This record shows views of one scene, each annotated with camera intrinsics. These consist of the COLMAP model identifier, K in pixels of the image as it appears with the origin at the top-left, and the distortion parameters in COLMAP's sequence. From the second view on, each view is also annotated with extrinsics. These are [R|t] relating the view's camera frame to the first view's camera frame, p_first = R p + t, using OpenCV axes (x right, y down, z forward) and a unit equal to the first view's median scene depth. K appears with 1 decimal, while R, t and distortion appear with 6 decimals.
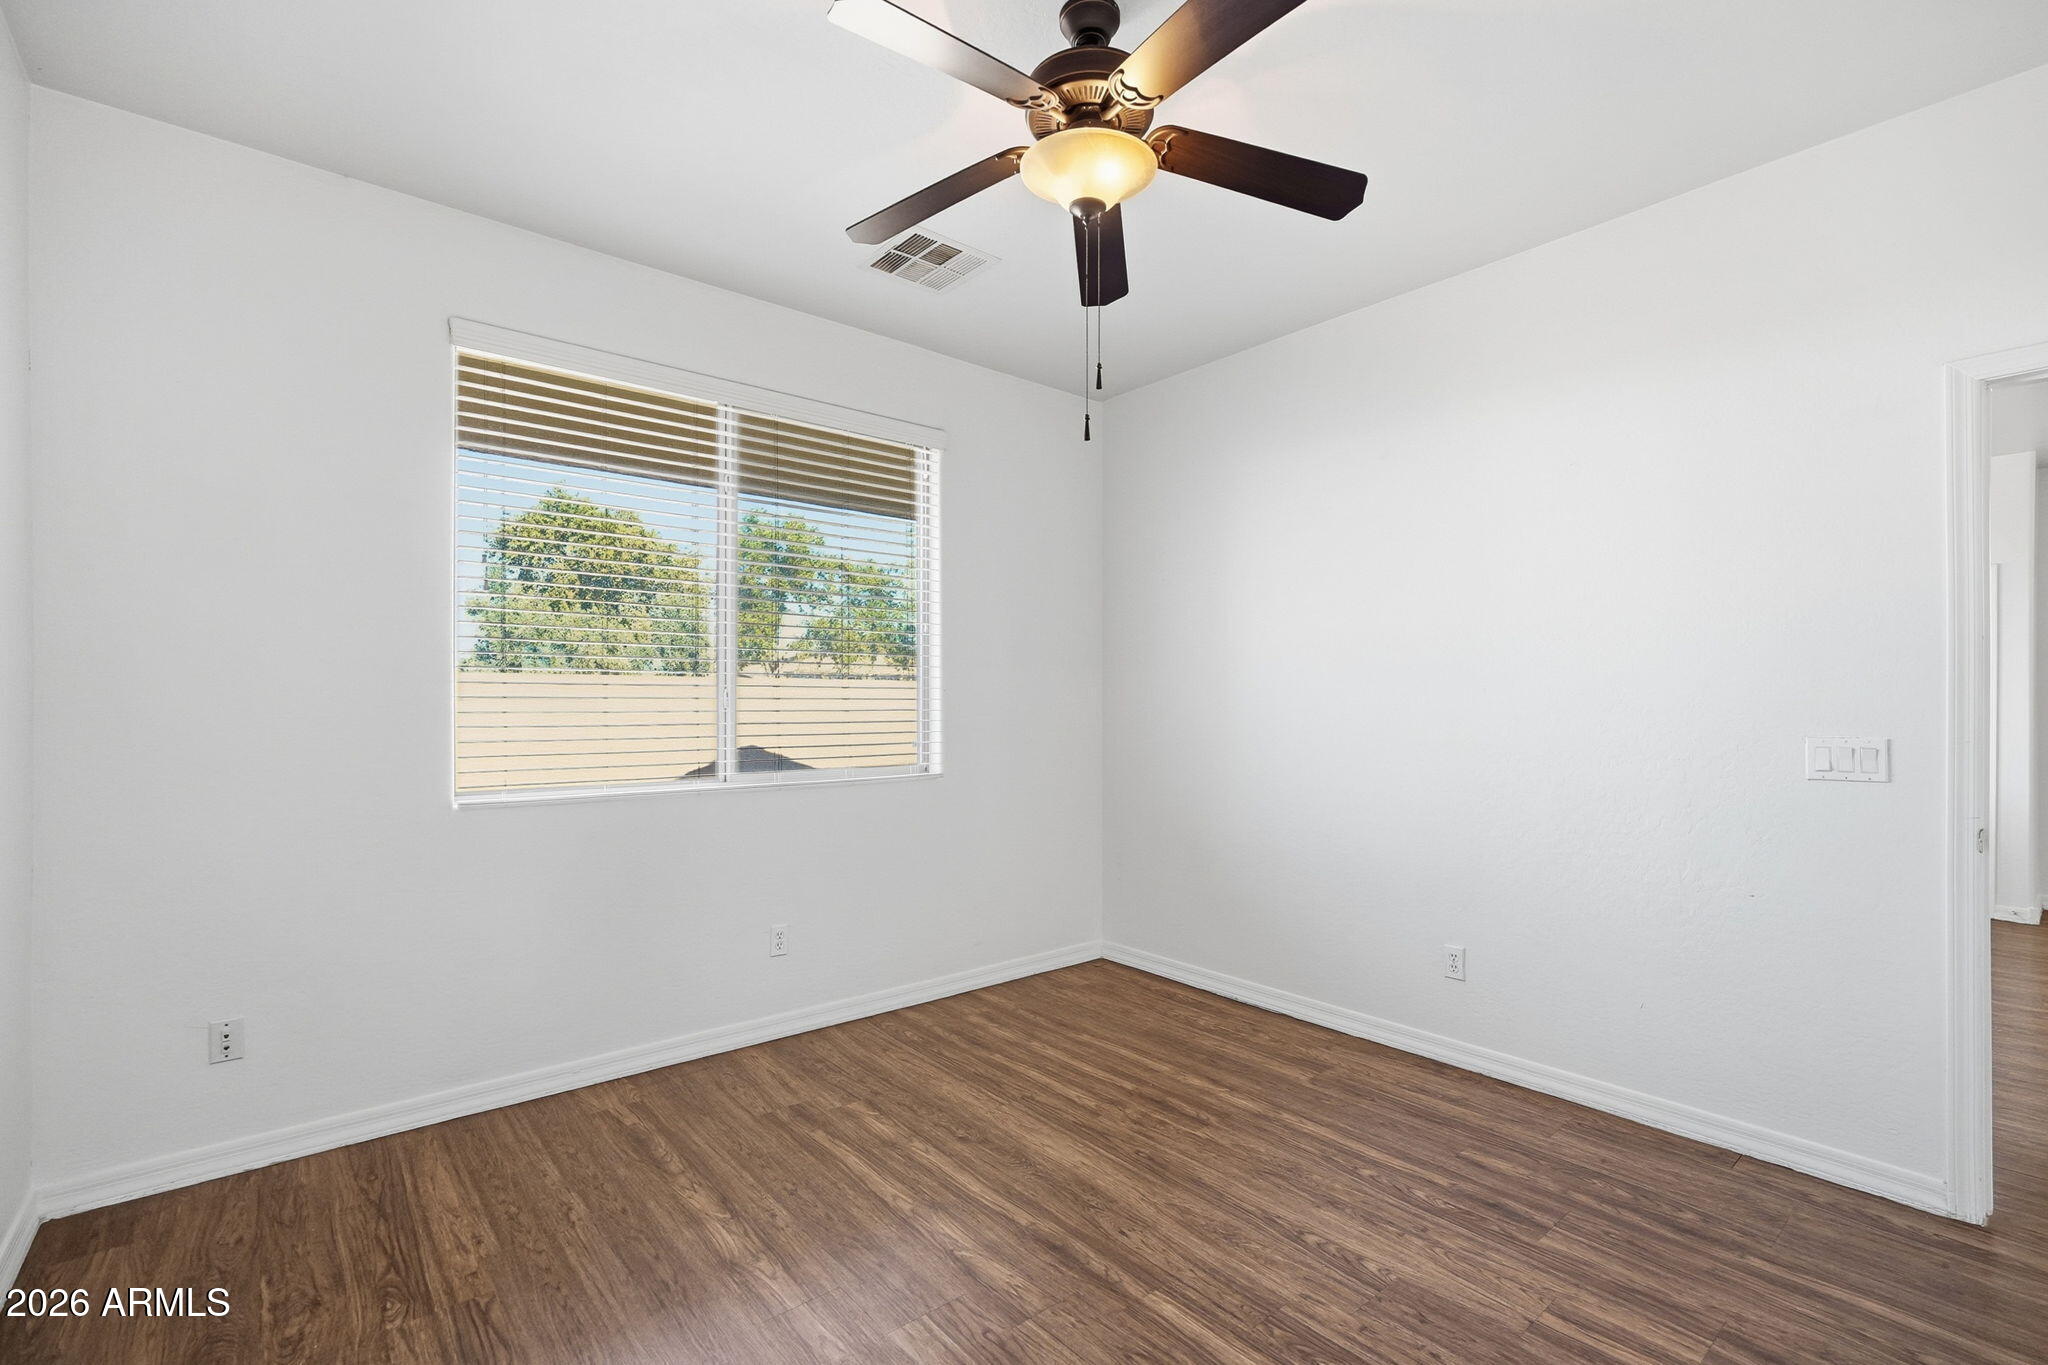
lens RADIAL K [[909.7, 0, 1026.5], [0, 909.7, 687.8], [0, 0, 1]] dist [-0.017409, 0.008618]
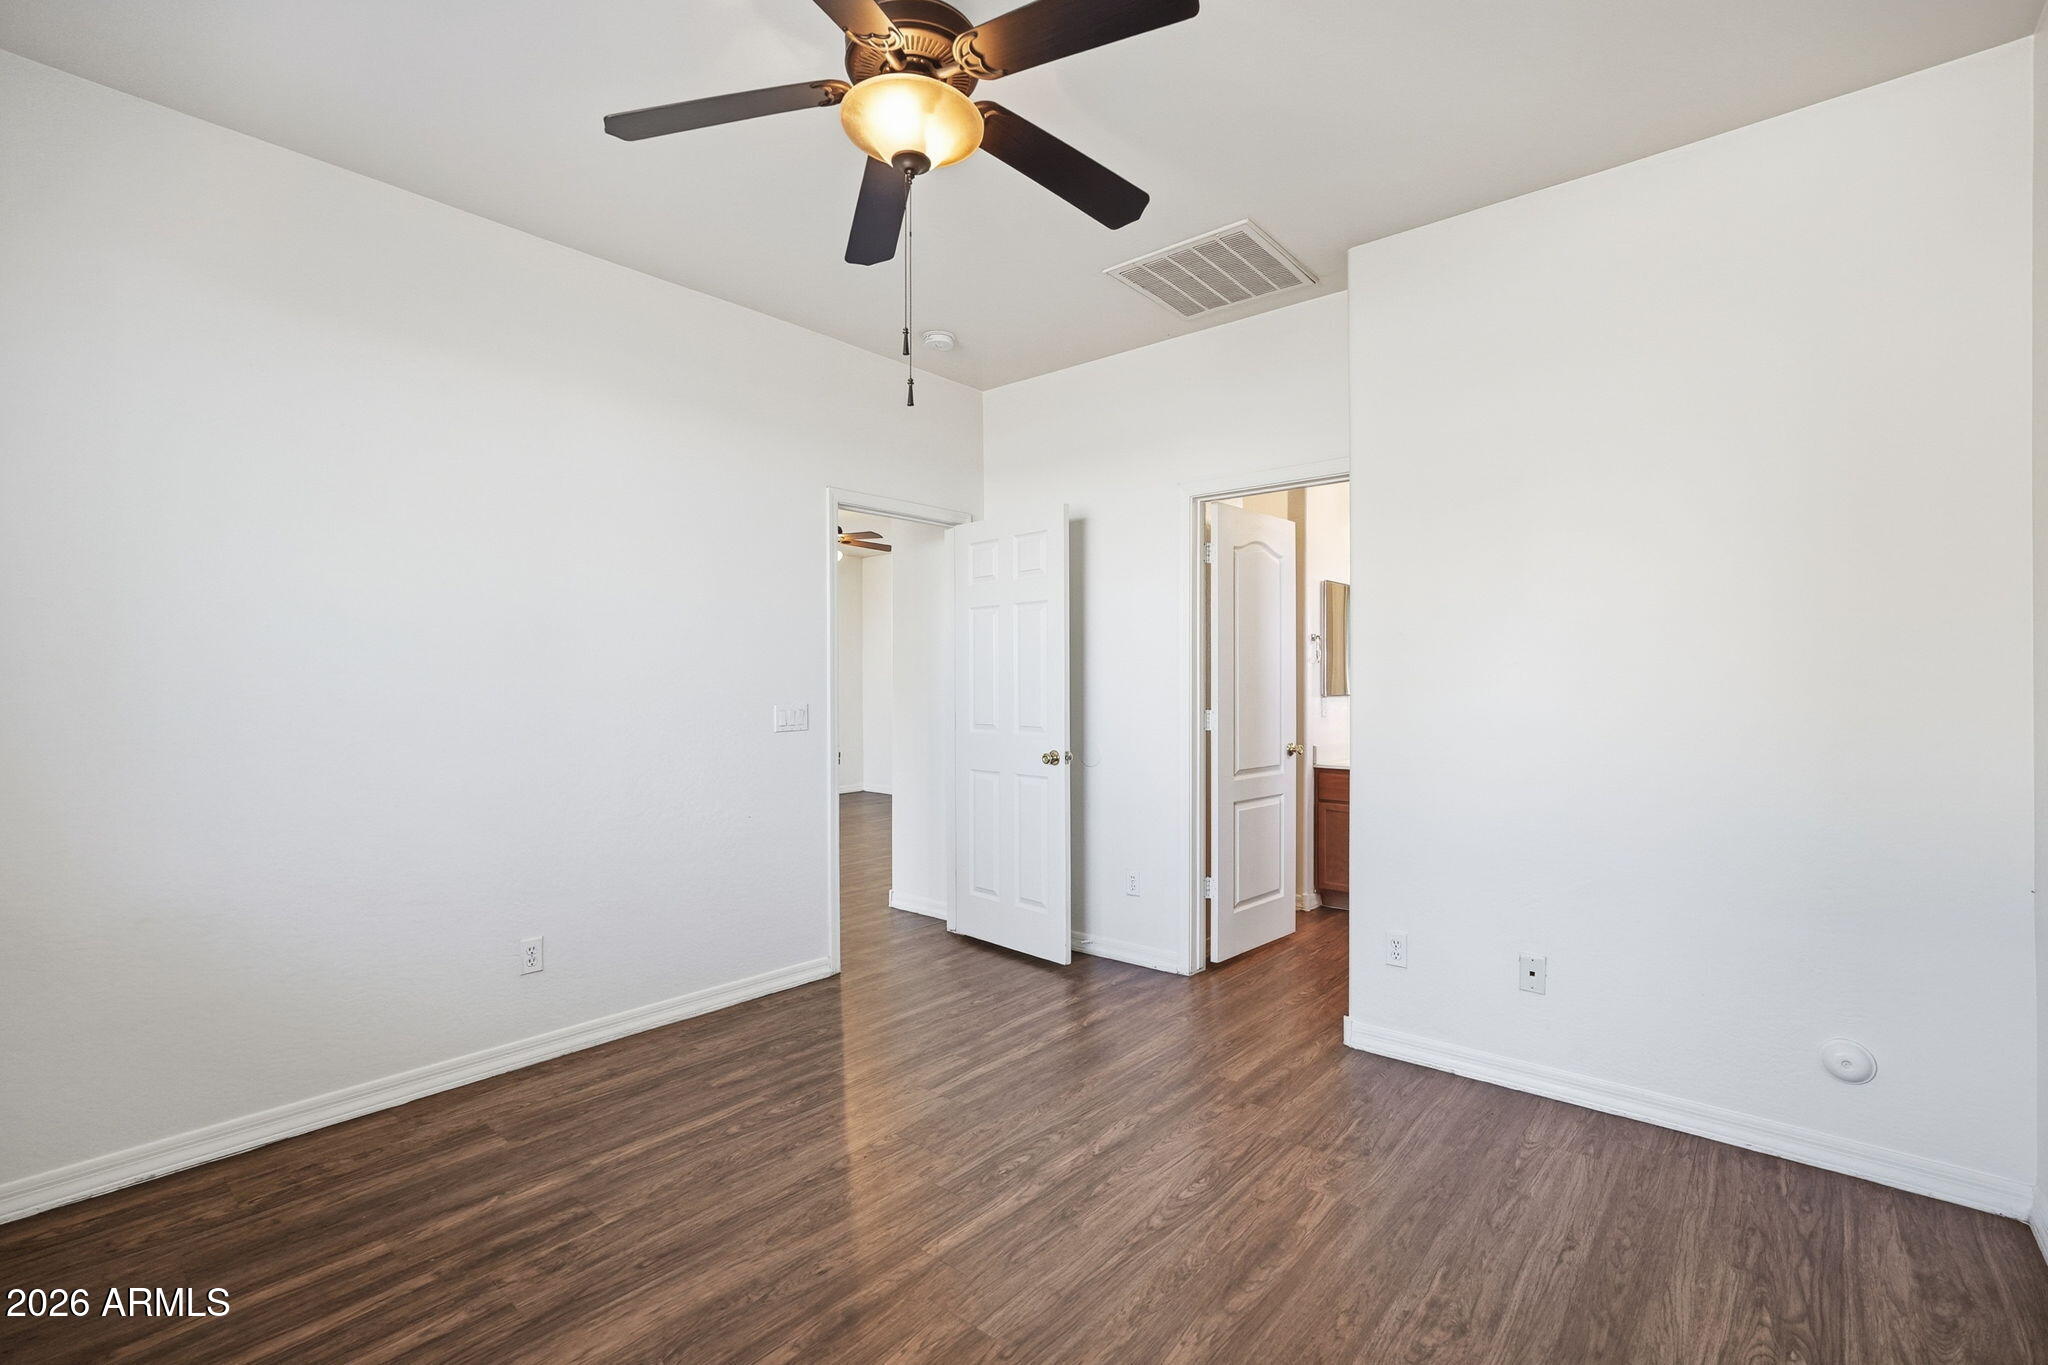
lens RADIAL K [[909.7, 0, 1026.5], [0, 909.7, 687.8], [0, 0, 1]] dist [-0.017409, 0.008618]
pose [[-0.159902, -0.005669, 0.987117, -0.651849], [-0.013422, 0.999904, 0.003568, 0.013296], [-0.987042, -0.012678, -0.159963, 0.767307]]
